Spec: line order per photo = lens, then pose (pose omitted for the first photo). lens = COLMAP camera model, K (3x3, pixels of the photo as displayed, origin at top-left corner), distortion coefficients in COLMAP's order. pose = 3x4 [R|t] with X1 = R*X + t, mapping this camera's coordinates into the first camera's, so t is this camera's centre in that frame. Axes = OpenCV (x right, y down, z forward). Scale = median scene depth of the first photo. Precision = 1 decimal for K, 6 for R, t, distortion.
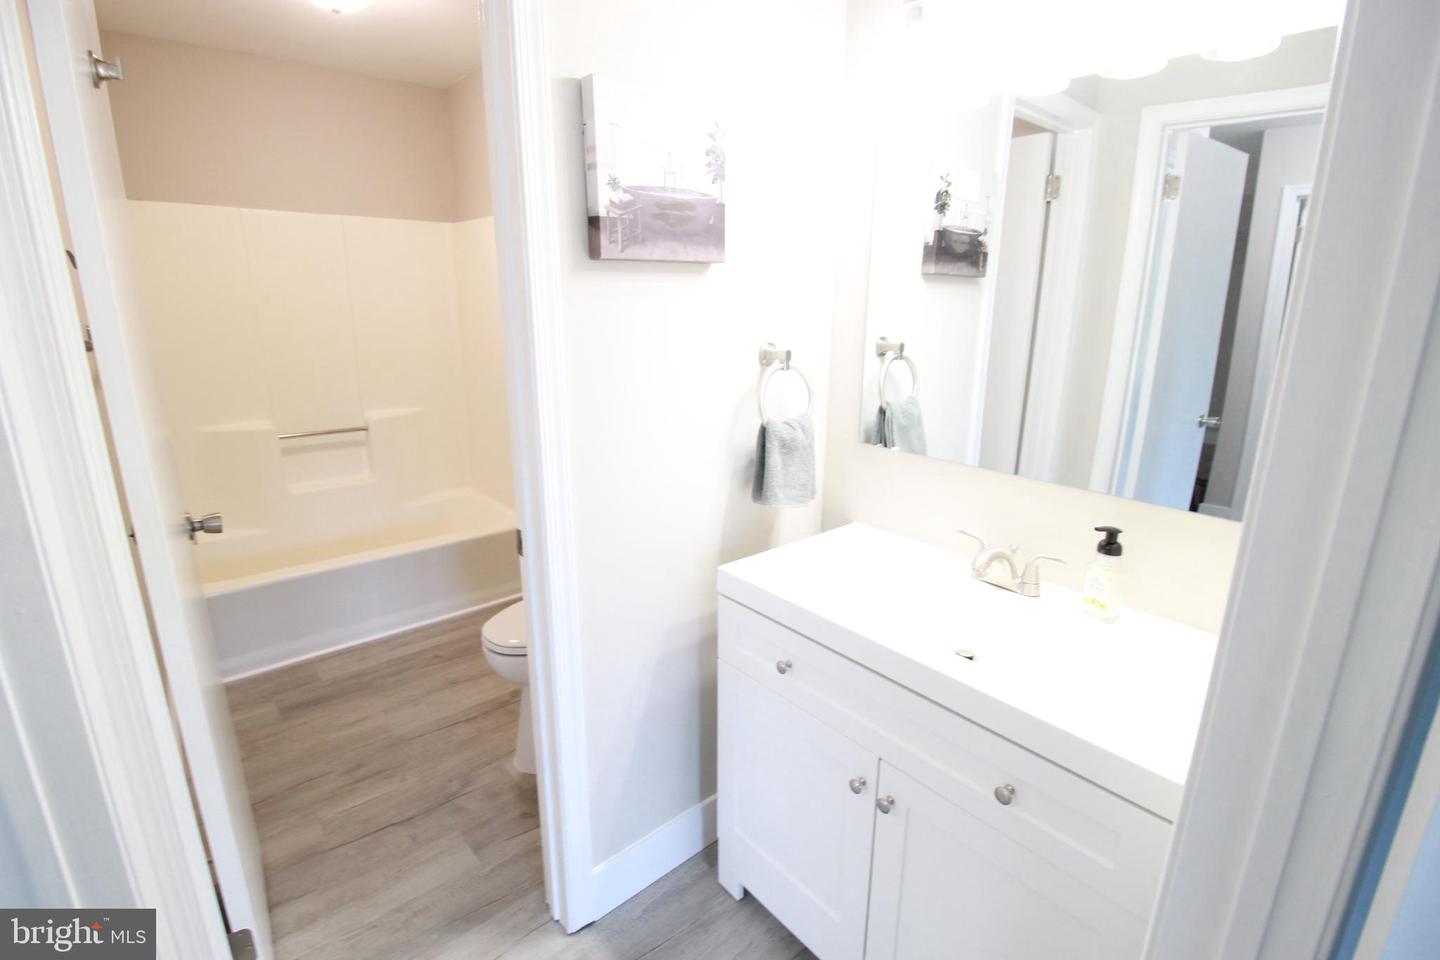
lens RADIAL K [[670.2, 0, 724.5], [0, 670.2, 470.7], [0, 0, 1]] dist [0.008089, -0.019317]
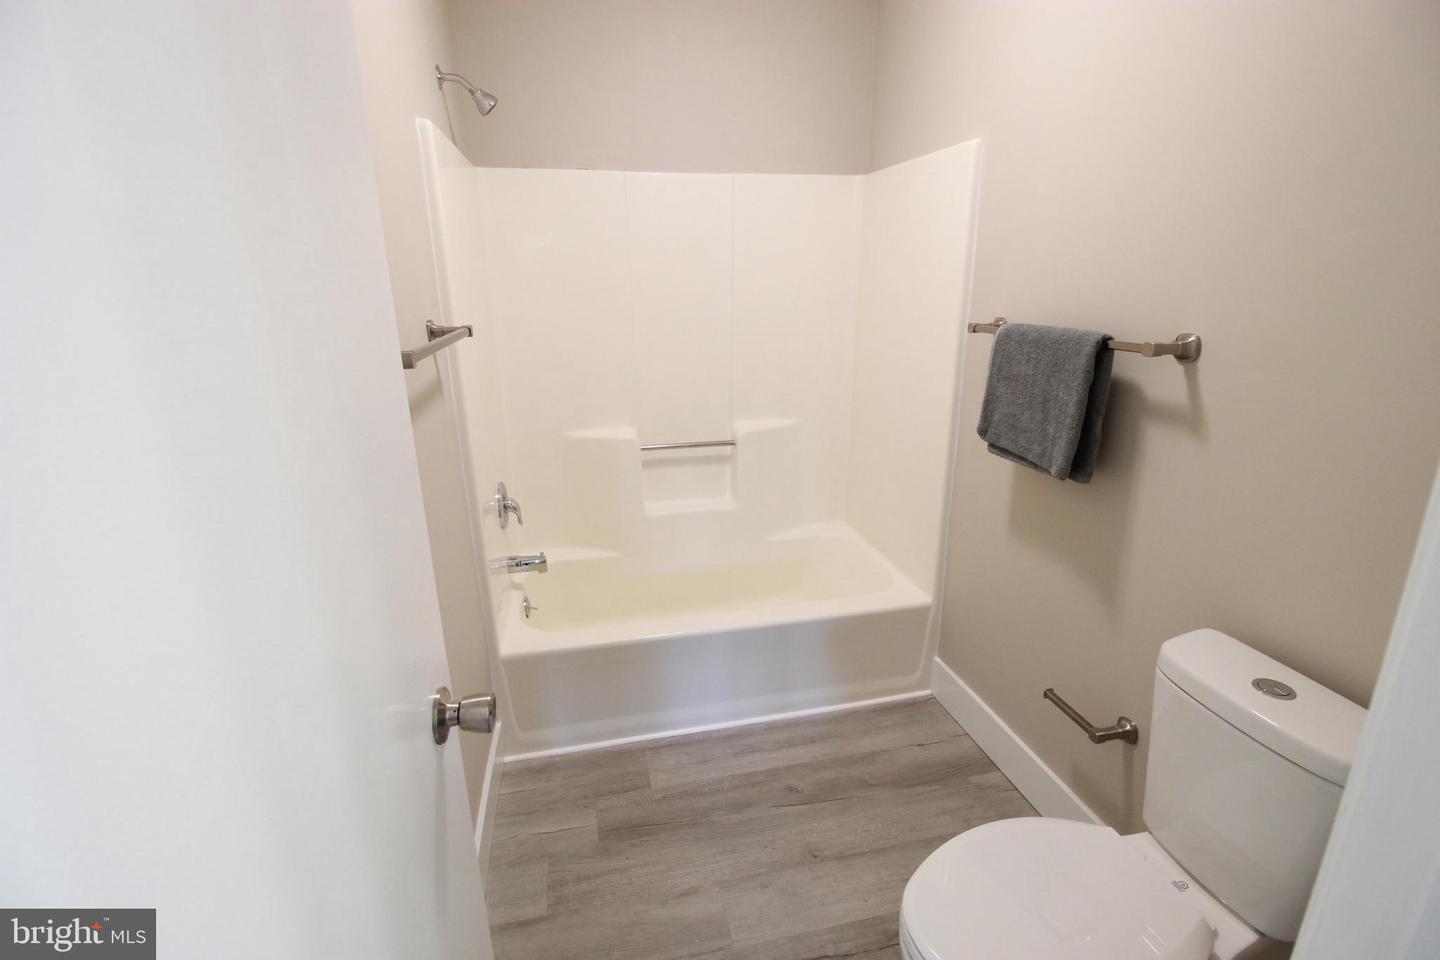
lens RADIAL K [[670.2, 0, 724.5], [0, 670.2, 470.7], [0, 0, 1]] dist [0.008089, -0.019317]
pose [[0.879376, 0.110361, -0.463161, -0.207074], [-0.097346, 0.993891, 0.051998, -0.088001], [0.466071, -0.000639, 0.884747, 0.349689]]
